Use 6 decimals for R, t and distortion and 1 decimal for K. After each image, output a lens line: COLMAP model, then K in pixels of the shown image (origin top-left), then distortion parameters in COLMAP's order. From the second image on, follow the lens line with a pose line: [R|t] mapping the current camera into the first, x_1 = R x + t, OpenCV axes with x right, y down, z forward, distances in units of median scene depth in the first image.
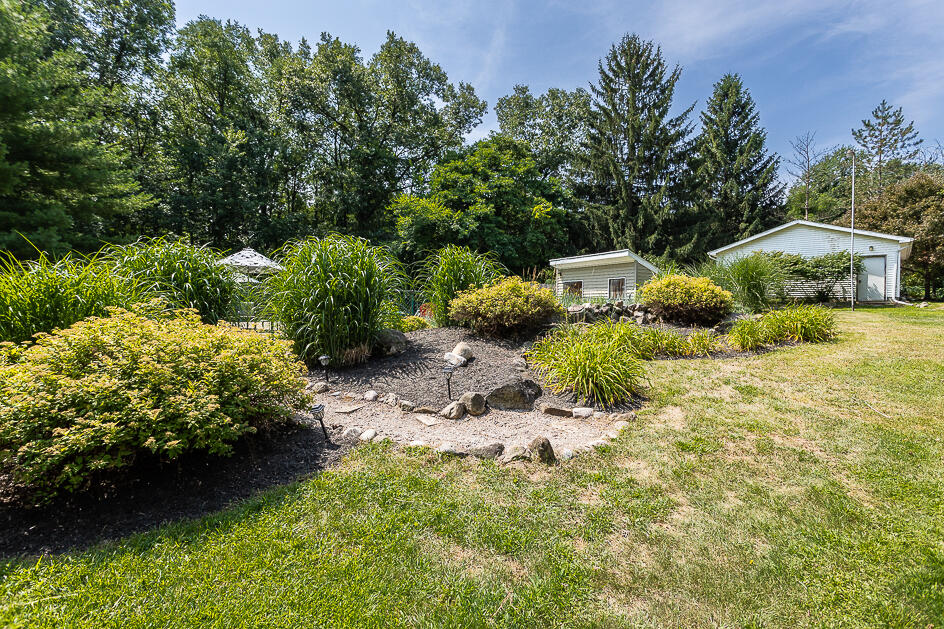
lens RADIAL K [[446.5, 0, 469.7], [0, 446.5, 310.7], [0, 0, 1]] dist [0.000347, 0.000552]
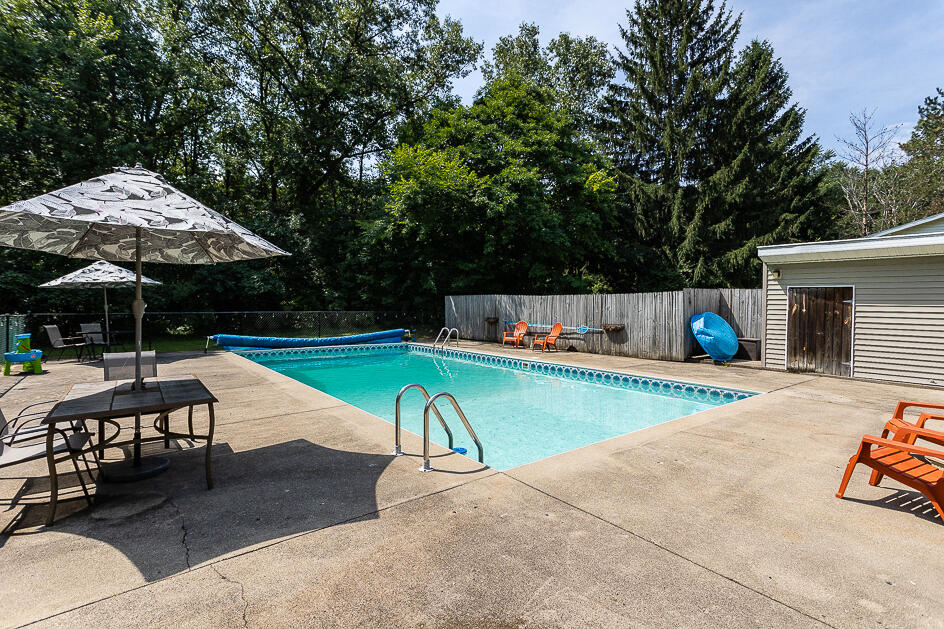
lens RADIAL K [[446.5, 0, 469.7], [0, 446.5, 310.7], [0, 0, 1]] dist [0.000347, 0.000552]
pose [[0.979528, -0.010470, 0.201036, -0.183551], [0.009907, 0.999944, 0.003807, -0.026963], [-0.201064, -0.001738, 0.979576, 0.361069]]
